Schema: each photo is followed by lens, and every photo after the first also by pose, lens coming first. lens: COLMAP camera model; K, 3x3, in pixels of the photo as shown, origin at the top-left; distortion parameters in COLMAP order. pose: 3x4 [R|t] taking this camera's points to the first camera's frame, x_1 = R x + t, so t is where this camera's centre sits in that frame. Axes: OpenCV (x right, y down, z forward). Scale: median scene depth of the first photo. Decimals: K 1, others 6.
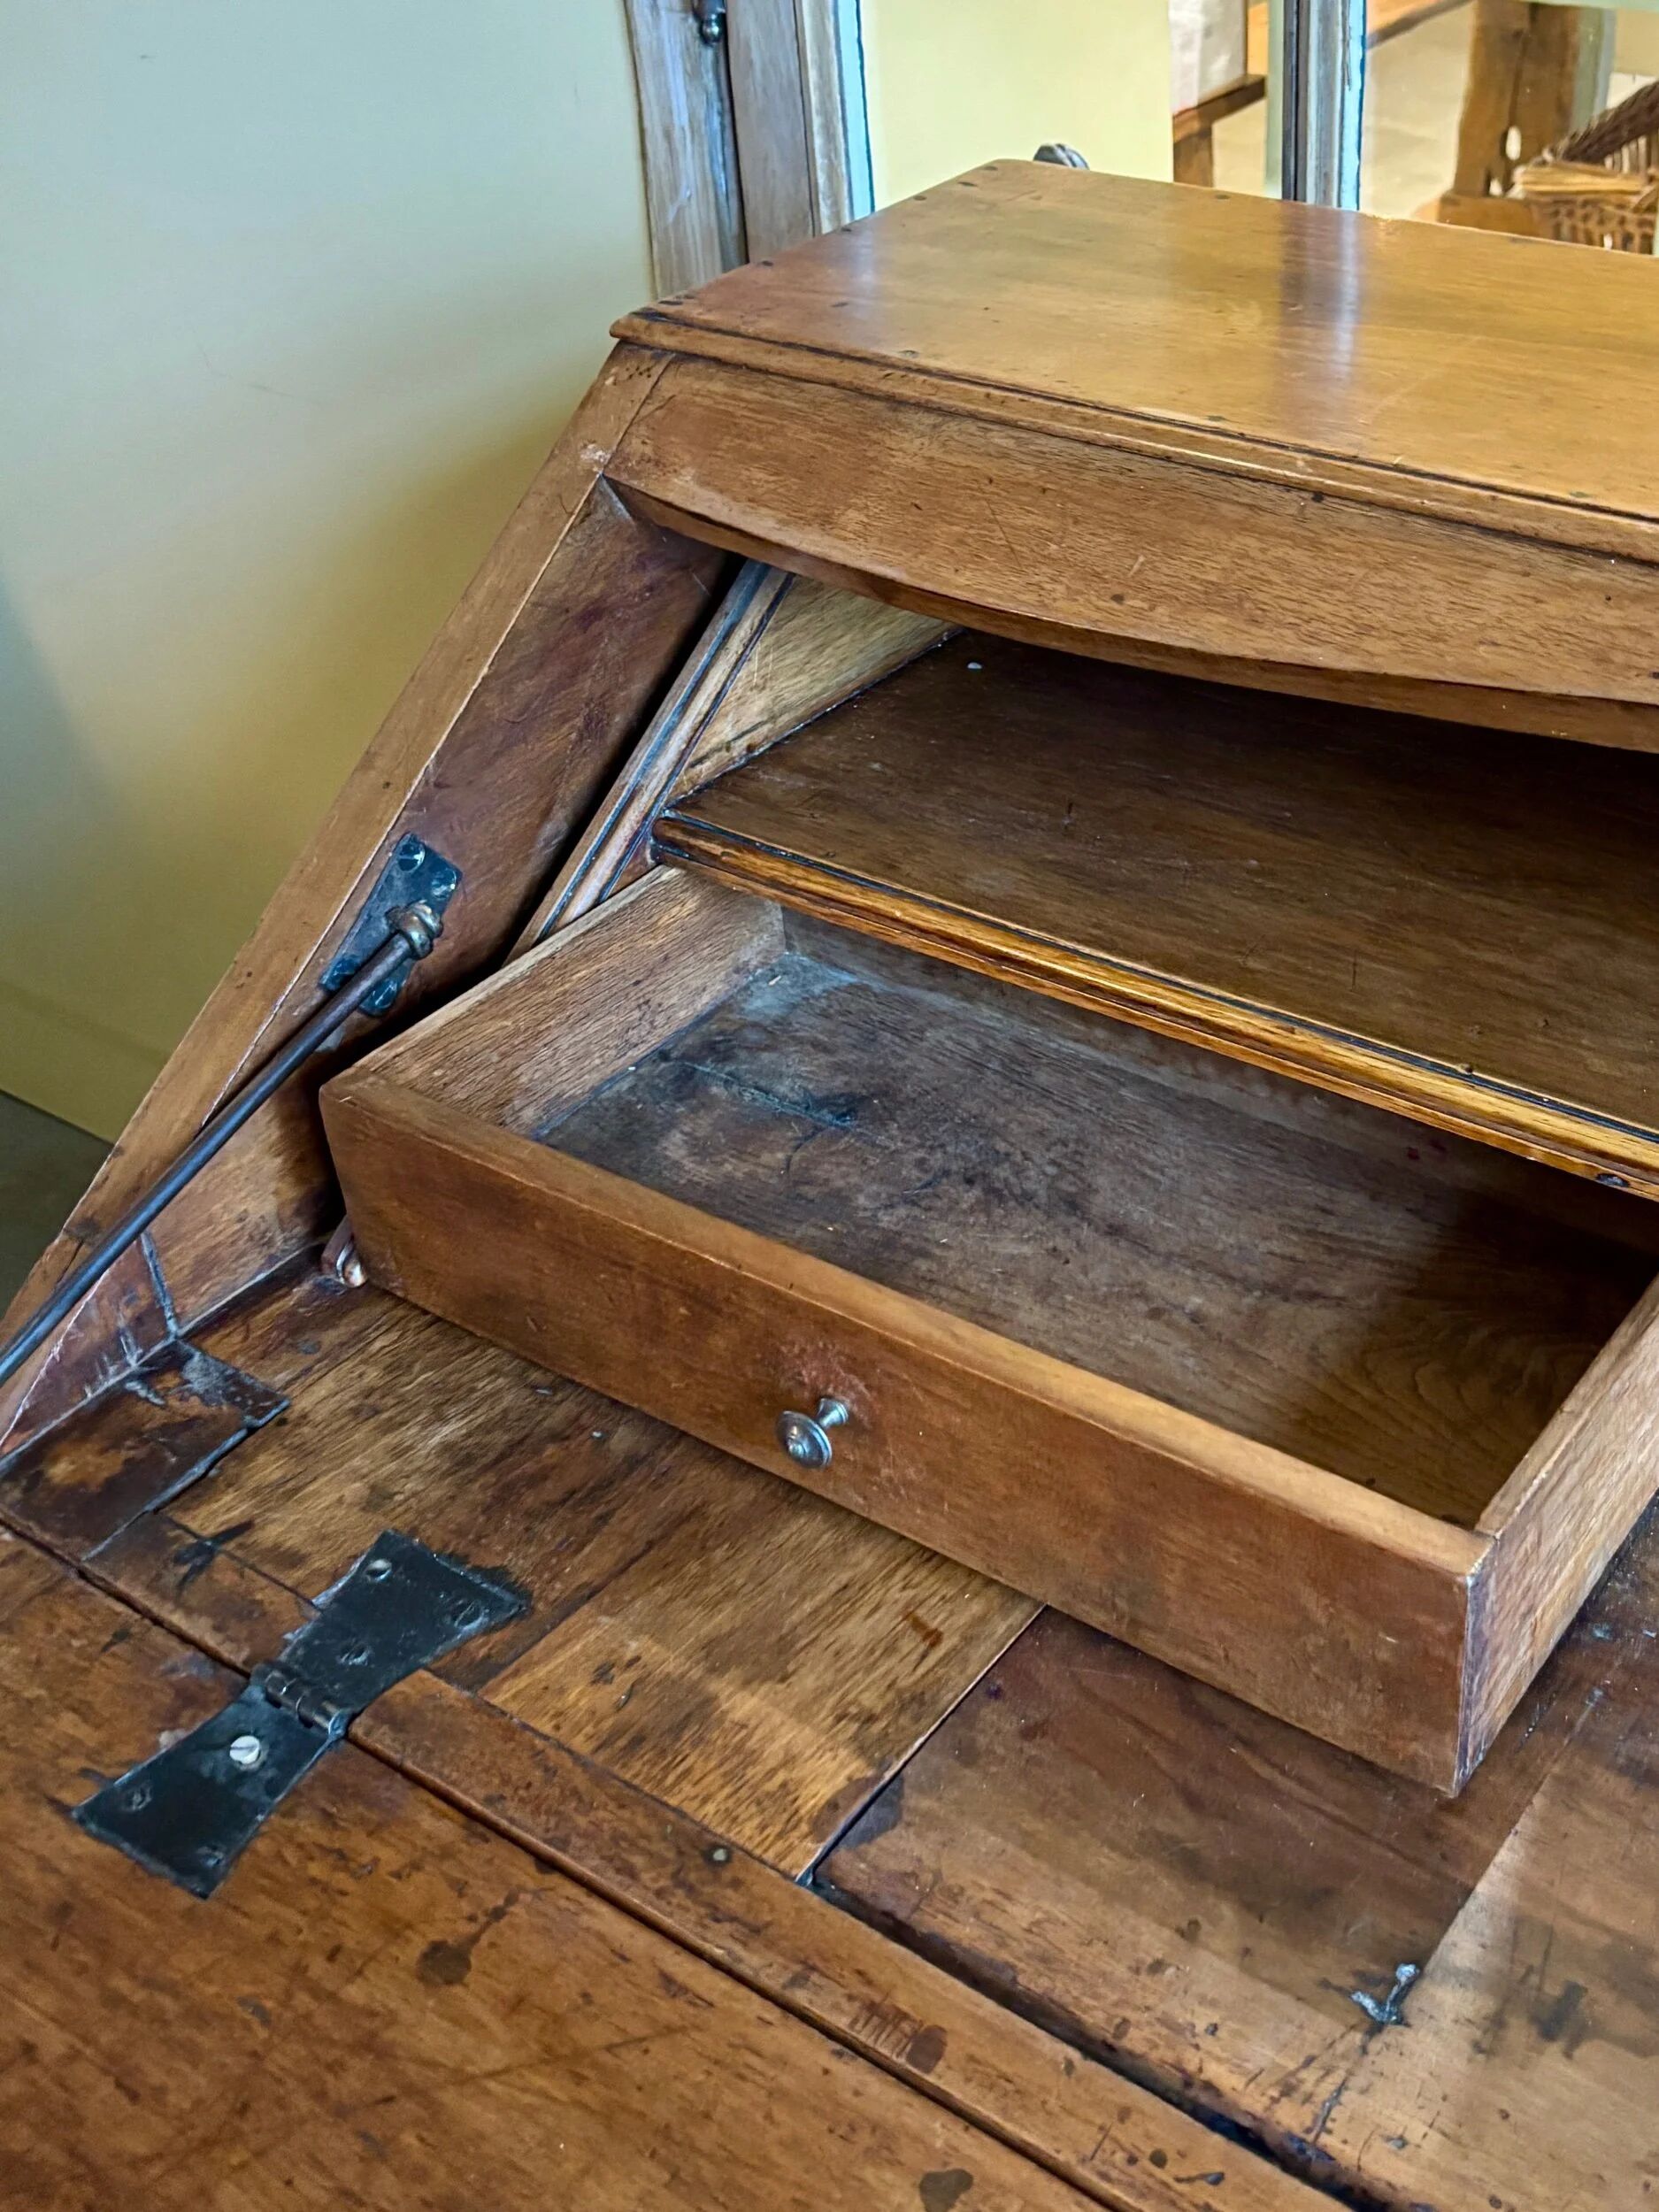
lens RADIAL K [[2426.1, 0, 1084.3], [0, 2426.1, 1063.1], [0, 0, 1]] dist [0.081496, -0.277251]
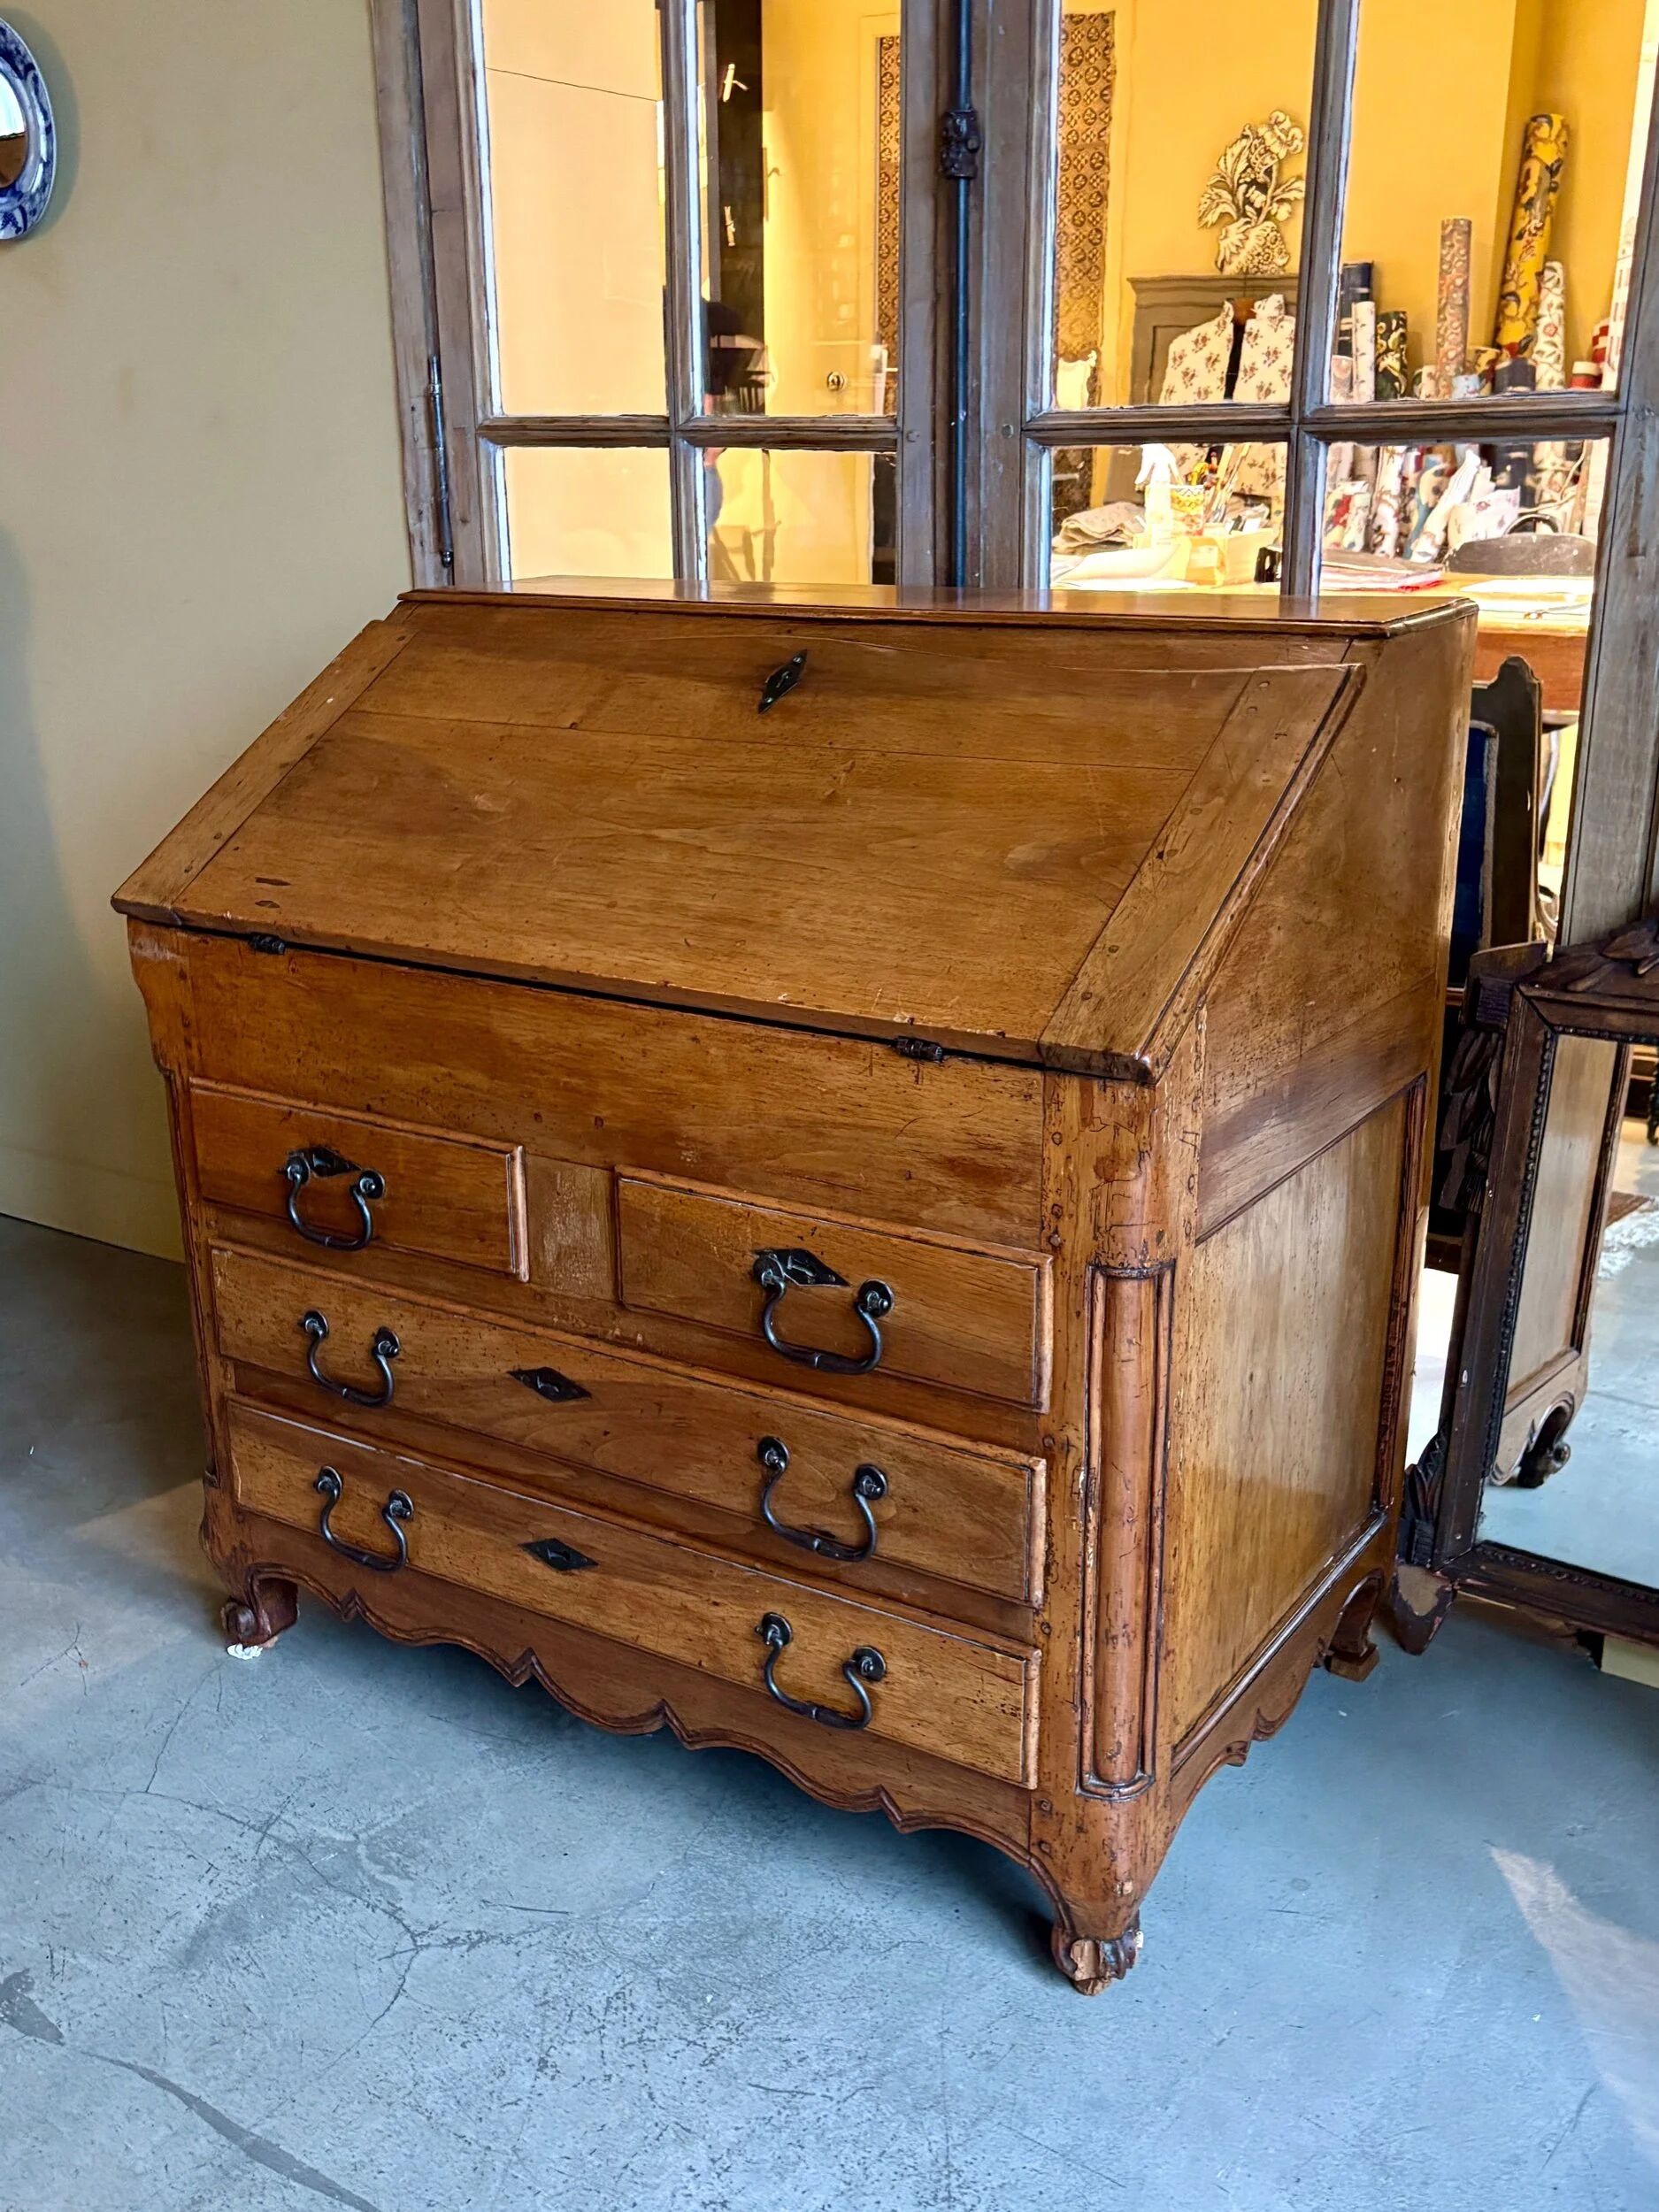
lens RADIAL K [[2130.7, 0, 798.6], [0, 2130.7, 1174.1], [0, 0, 1]] dist [0.059051, -0.124573]
pose [[0.999821, 0.012940, 0.013828, 0.250045], [-0.008702, 0.962423, -0.271414, 1.068160], [-0.016820, 0.271245, 0.962363, -1.255589]]
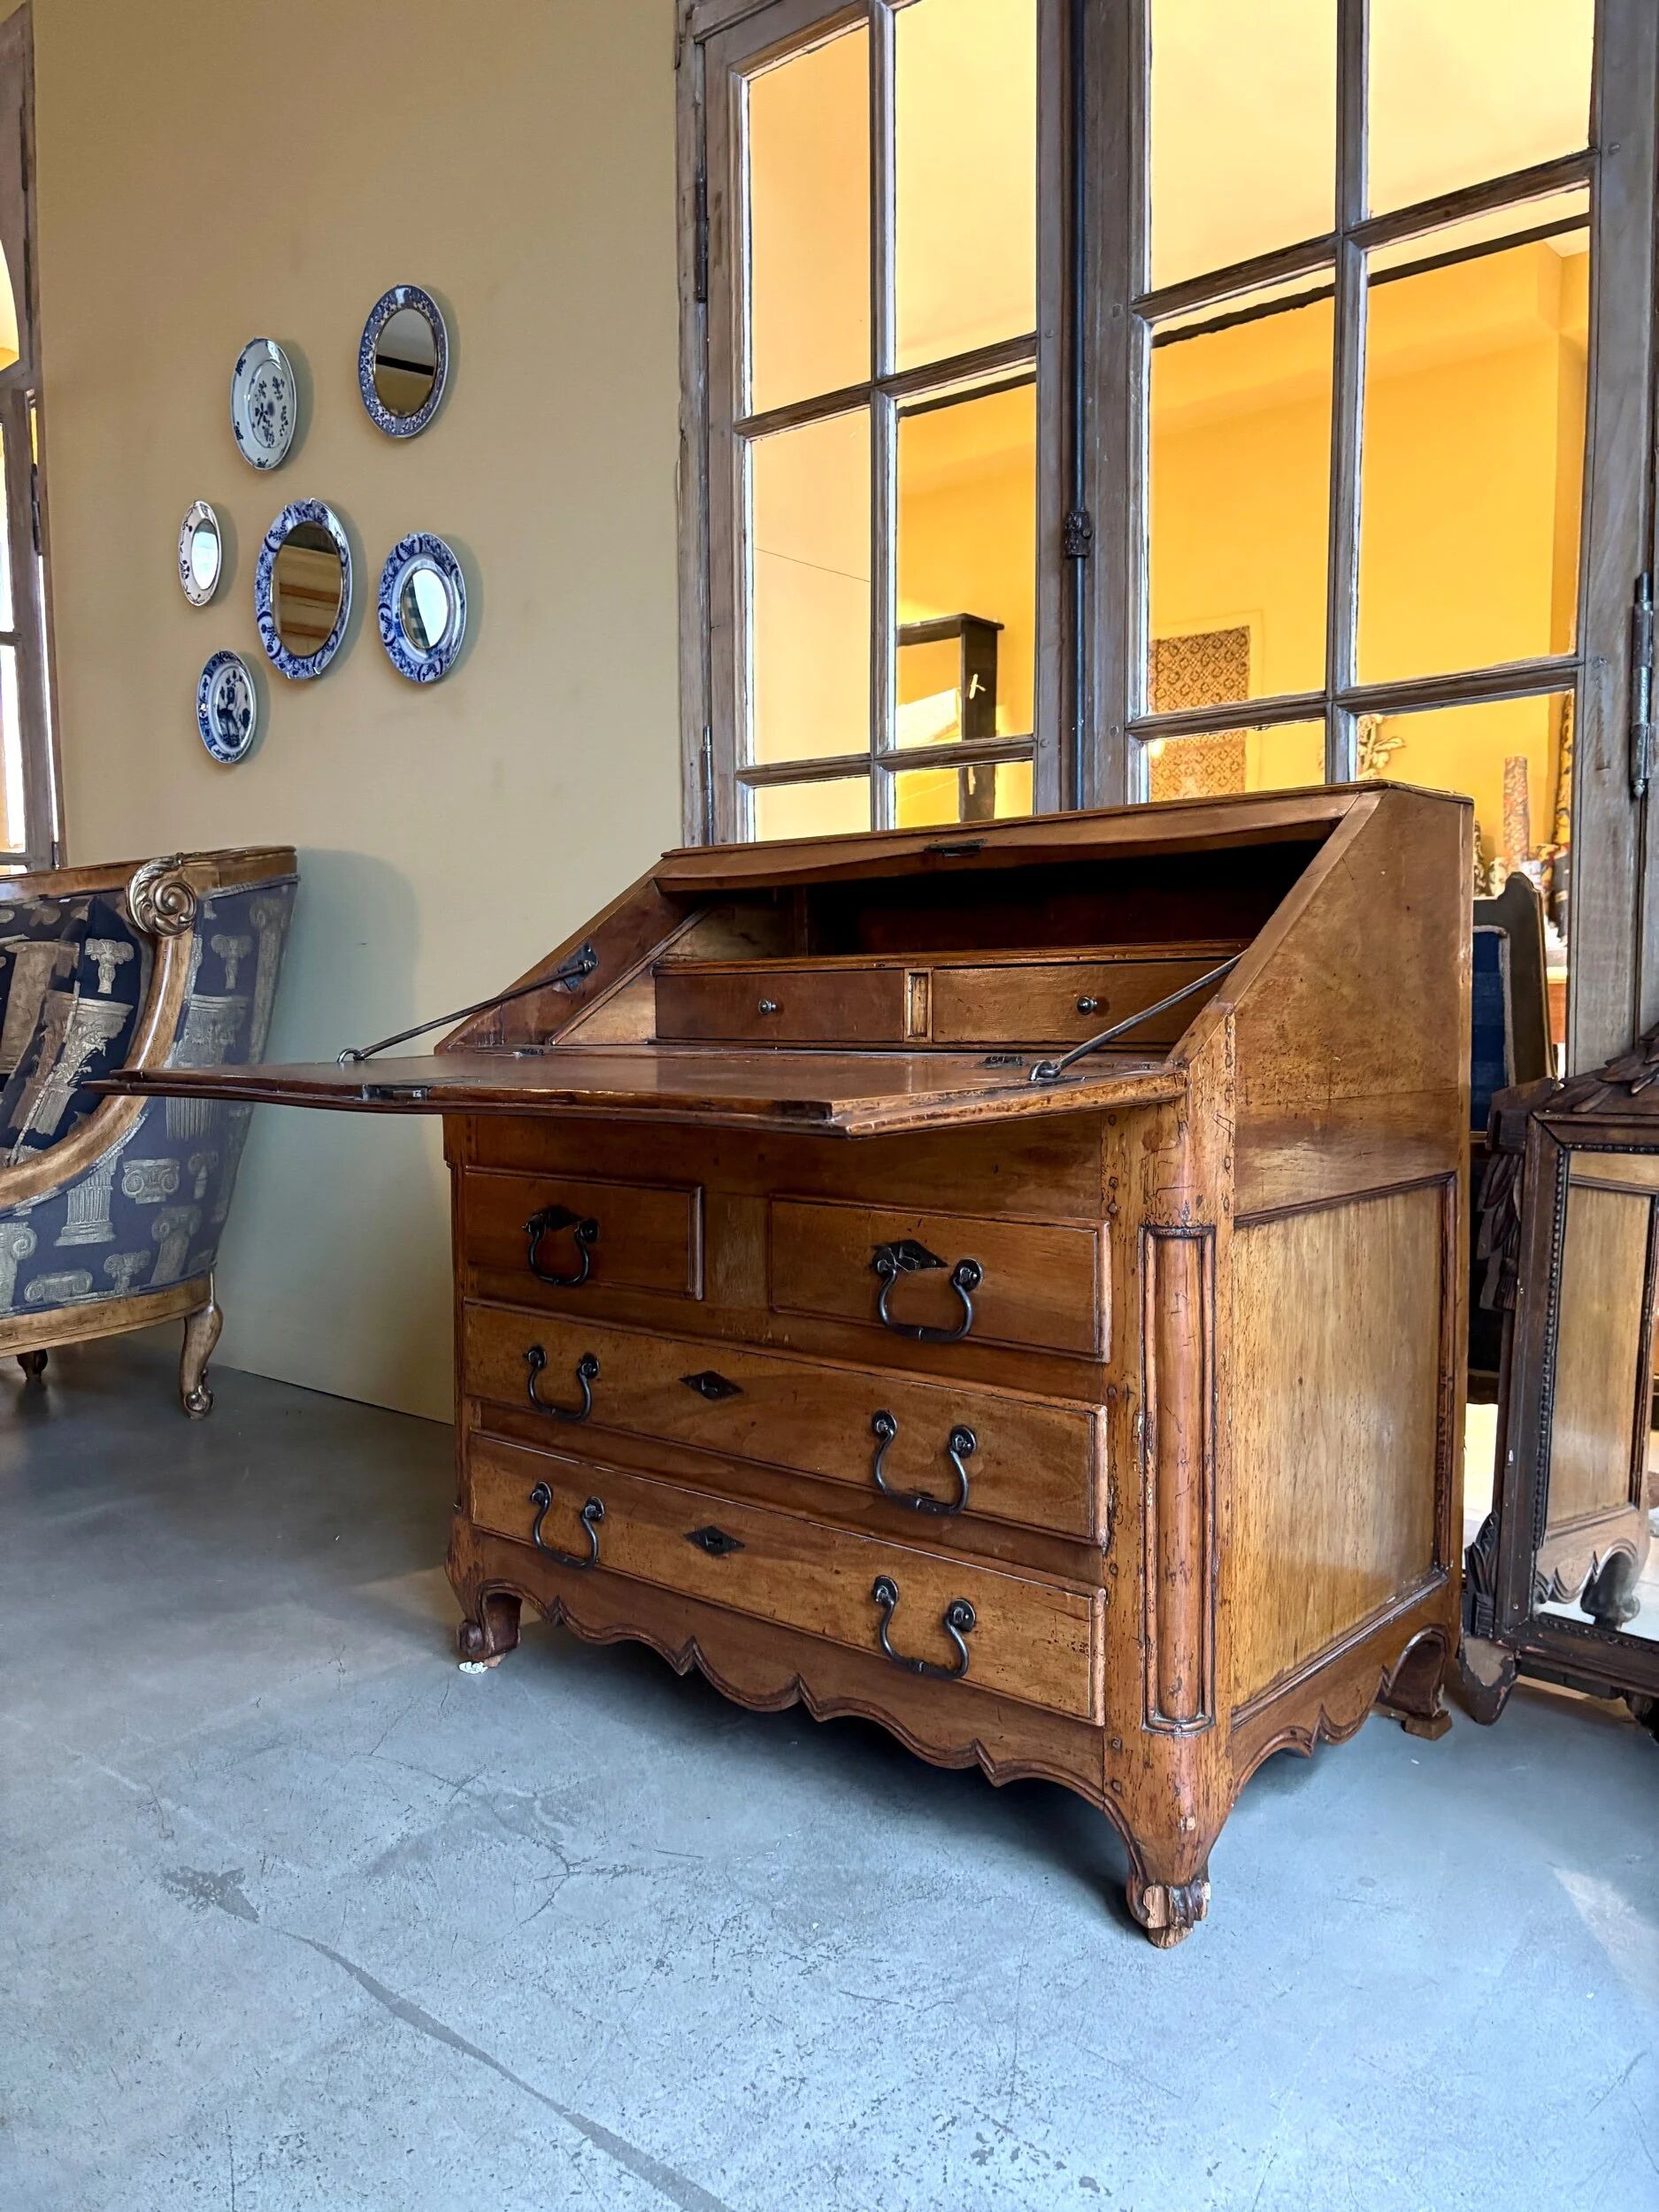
lens RADIAL K [[1669.0, 0, 835.1], [0, 1669.0, 1119.8], [0, 0, 1]] dist [0.017013, -0.009266]
pose [[0.993259, 0.029921, -0.111984, 0.401000], [-0.082847, 0.858946, -0.505319, 1.439217], [0.081068, 0.511191, 0.855636, -1.030562]]
